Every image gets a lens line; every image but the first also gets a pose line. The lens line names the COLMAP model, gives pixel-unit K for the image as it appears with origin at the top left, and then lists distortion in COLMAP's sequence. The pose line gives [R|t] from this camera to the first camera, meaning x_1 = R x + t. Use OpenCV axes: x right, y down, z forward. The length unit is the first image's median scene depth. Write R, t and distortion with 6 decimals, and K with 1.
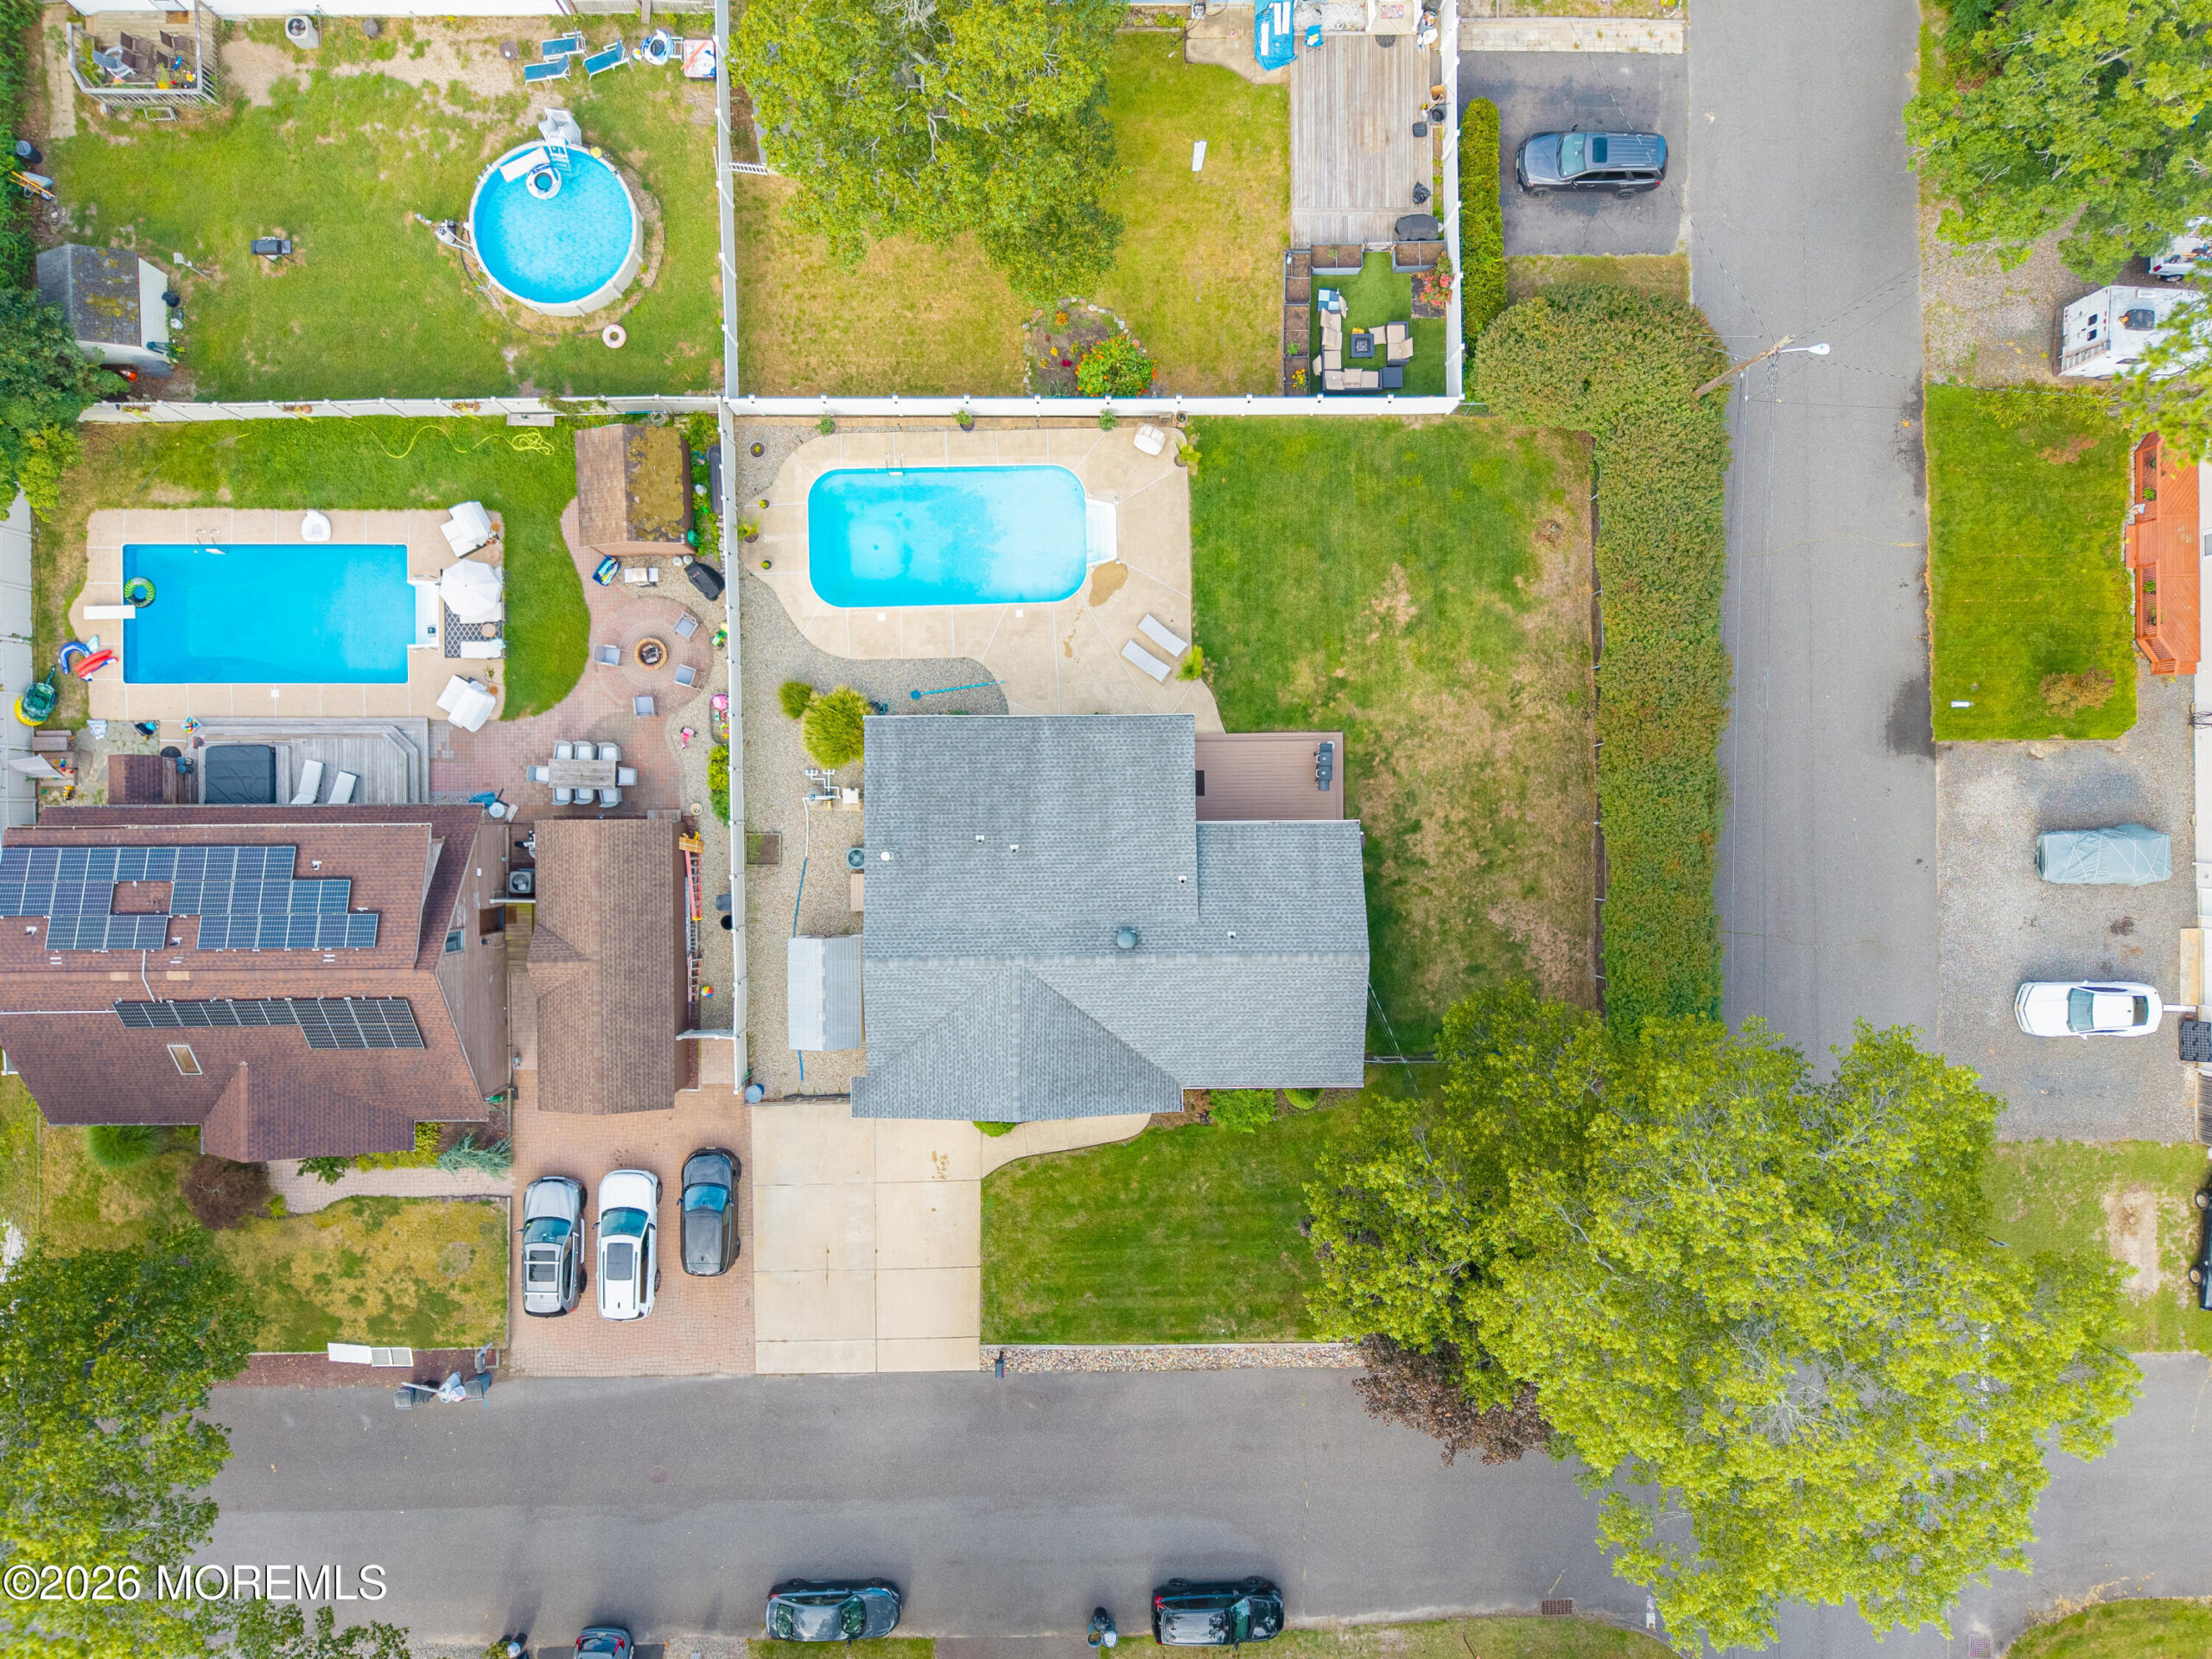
lens RADIAL K [[1495.7, 0, 1106.0], [0, 1495.7, 829.5], [0, 0, 1]] dist [0.005029, 0.002658]
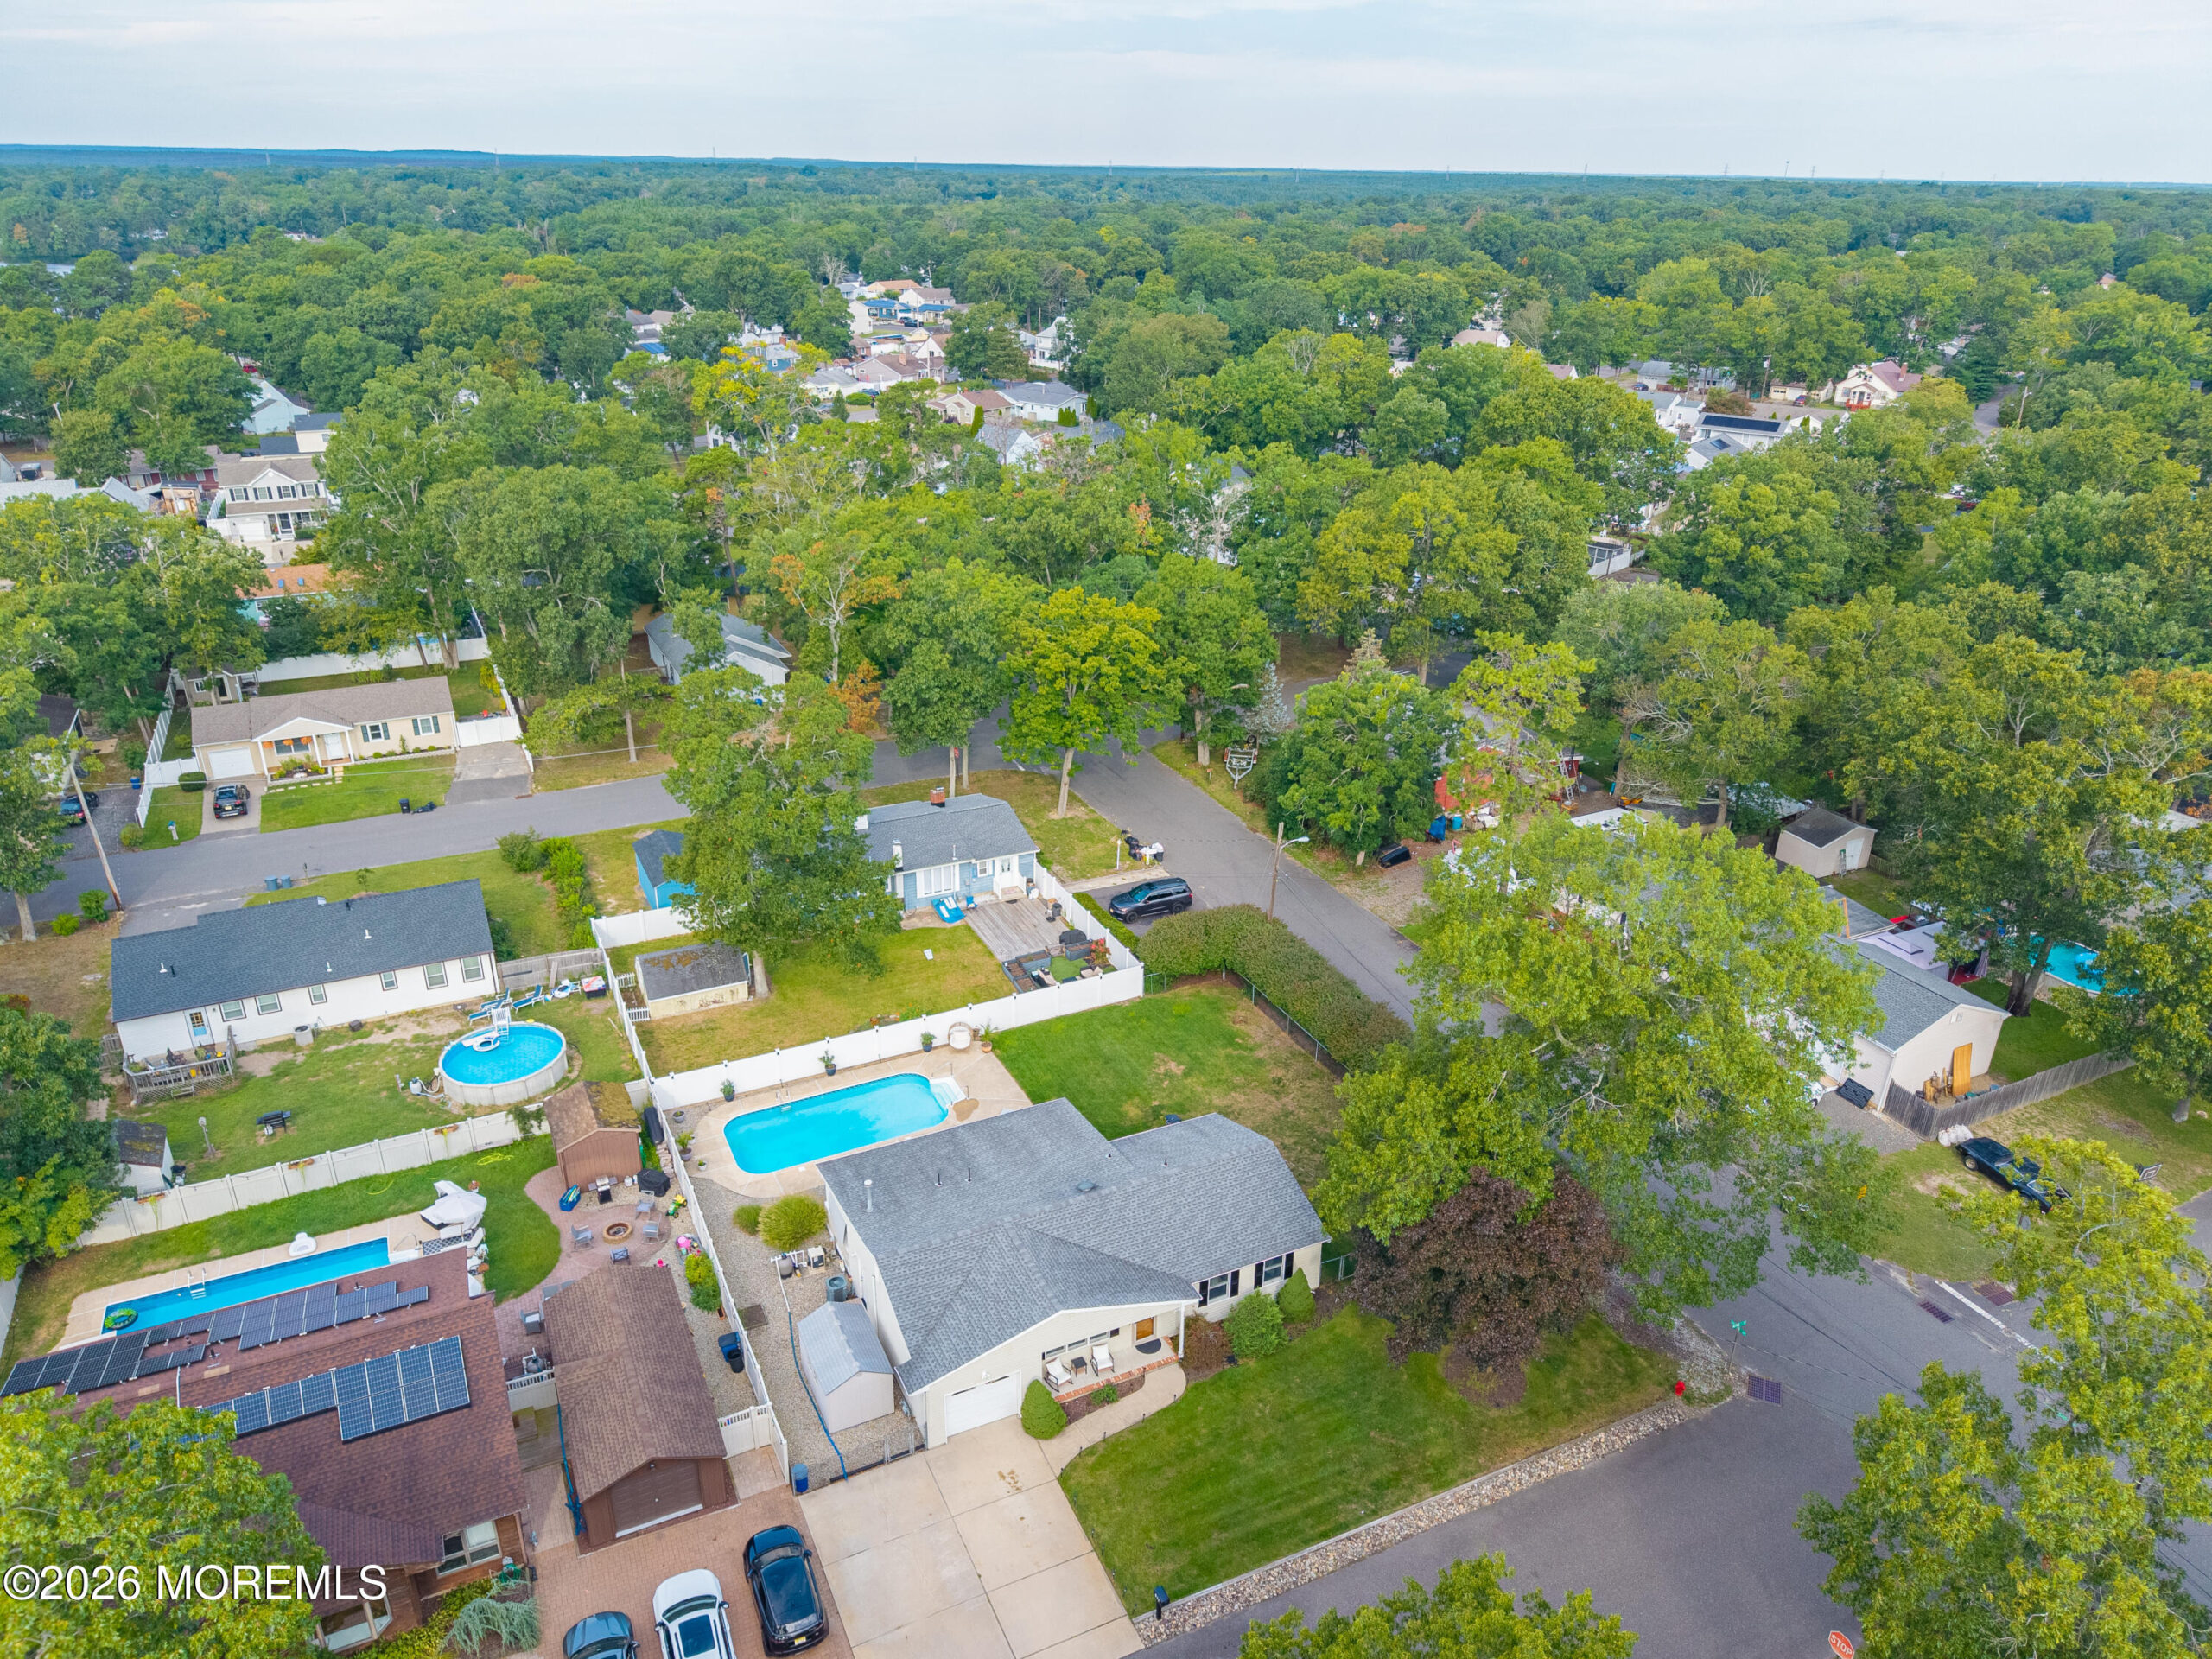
lens RADIAL K [[1483.6, 0, 1105.7], [0, 1483.6, 840.8], [0, 0, 1]] dist [0.033809, -0.039716]
pose [[0.905991, -0.186034, 0.380225, -0.340325], [0.423108, 0.371207, -0.826550, 0.880848], [0.012625, 0.909724, 0.415022, 0.241838]]
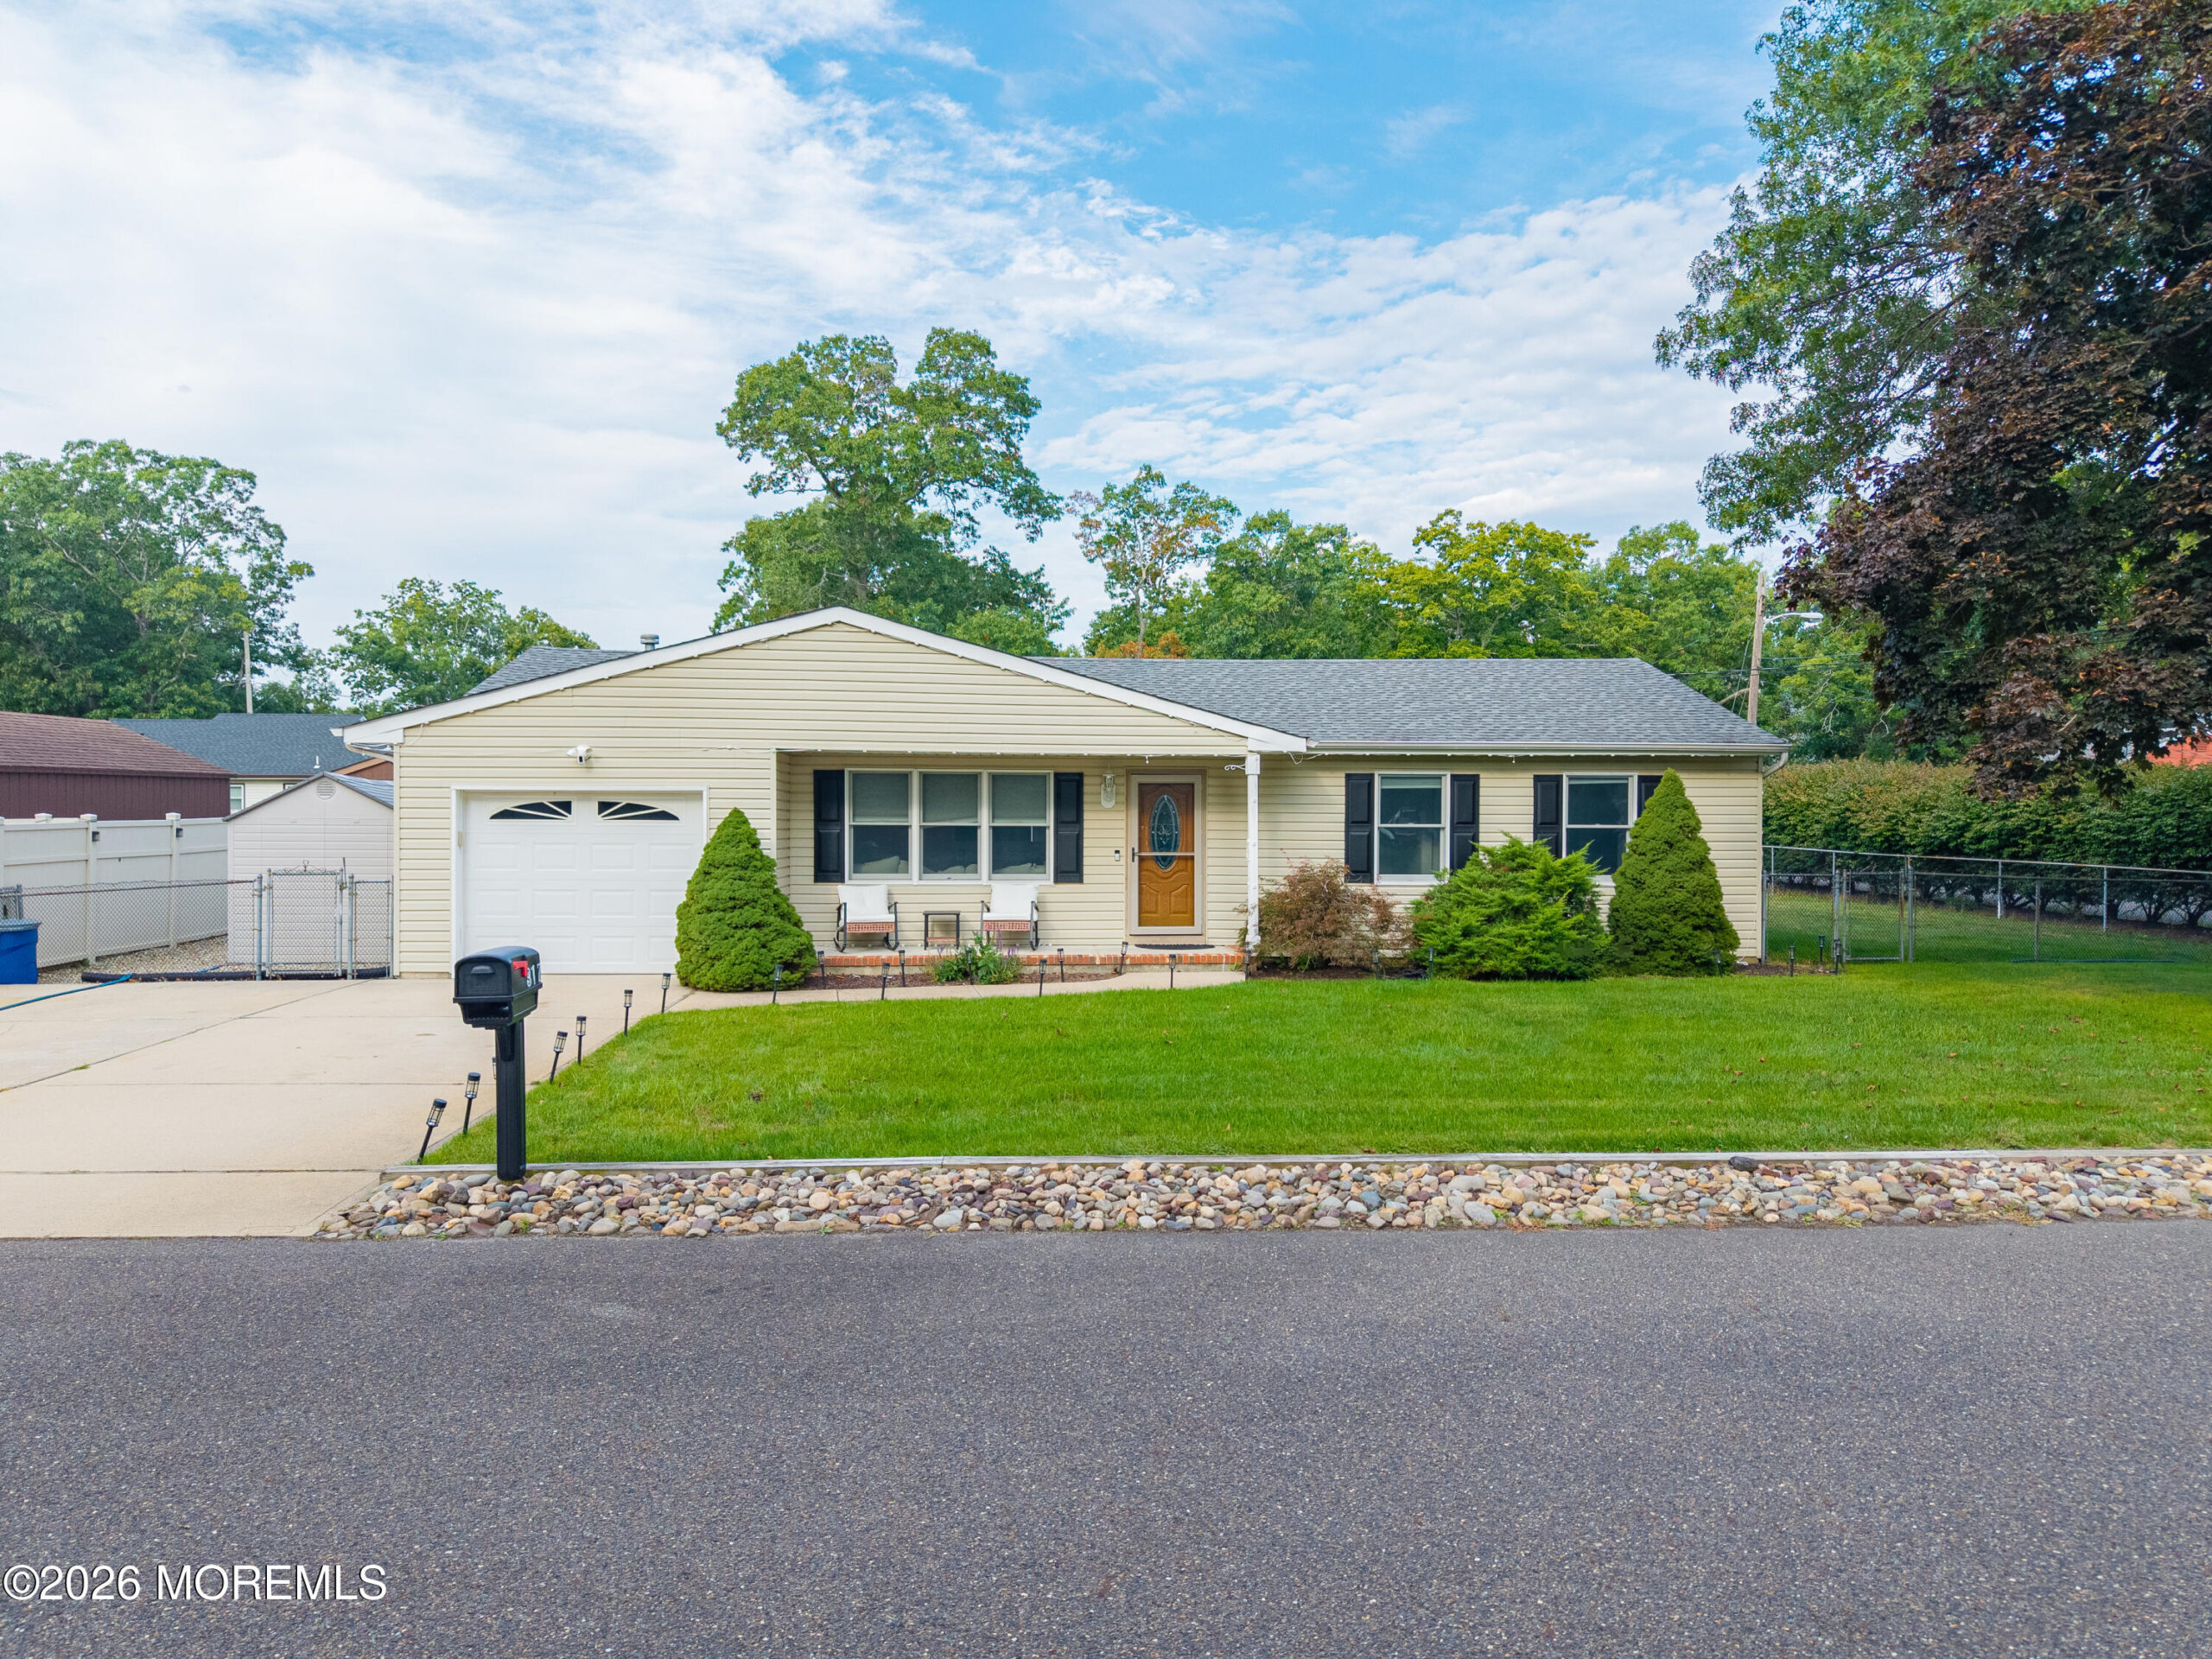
lens RADIAL K [[1483.6, 0, 1105.7], [0, 1483.6, 840.8], [0, 0, 1]] dist [0.033809, -0.039716]
pose [[0.998043, -0.021397, 0.058762, -0.017292], [0.059026, 0.011895, -0.998186, 0.506478], [0.020659, 0.999700, 0.013135, 0.968532]]
